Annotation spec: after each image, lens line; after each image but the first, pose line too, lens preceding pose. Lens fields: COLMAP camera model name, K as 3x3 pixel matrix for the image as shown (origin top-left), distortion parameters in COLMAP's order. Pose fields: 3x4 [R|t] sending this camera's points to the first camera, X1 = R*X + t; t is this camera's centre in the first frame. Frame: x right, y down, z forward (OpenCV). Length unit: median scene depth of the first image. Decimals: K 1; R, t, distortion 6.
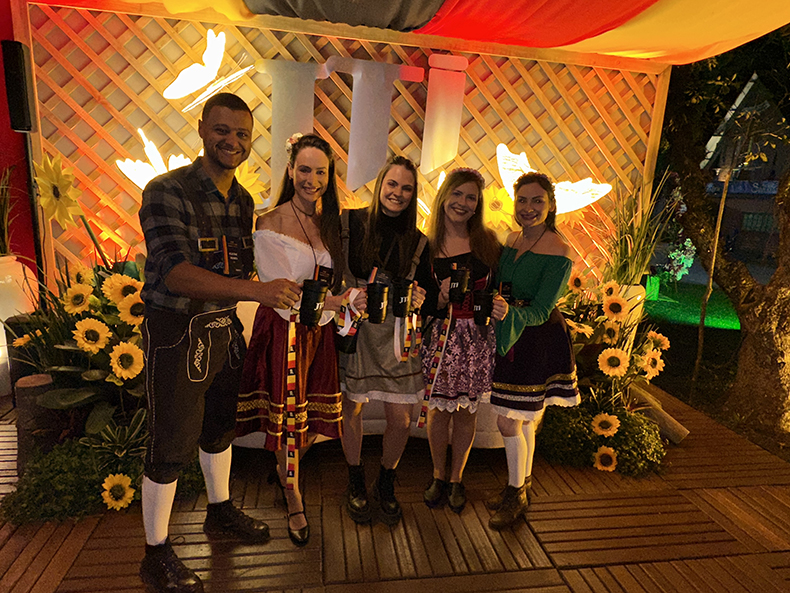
lens RADIAL K [[477.6, 0, 388.1], [0, 477.6, 295.5], [0, 0, 1]] dist [-0.023691, 0.005054]
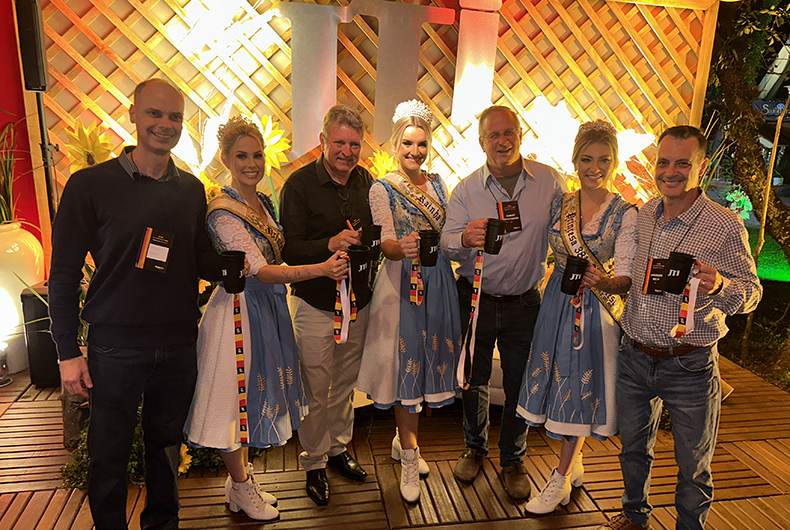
lens RADIAL K [[642.4, 0, 395.9], [0, 642.4, 267.9], [0, 0, 1]] dist [0.016385, -0.049089]
pose [[0.999032, -0.022260, 0.037940, -0.093468], [0.020775, 0.999020, 0.039082, -0.025931], [-0.038773, -0.038256, 0.998515, -0.254468]]
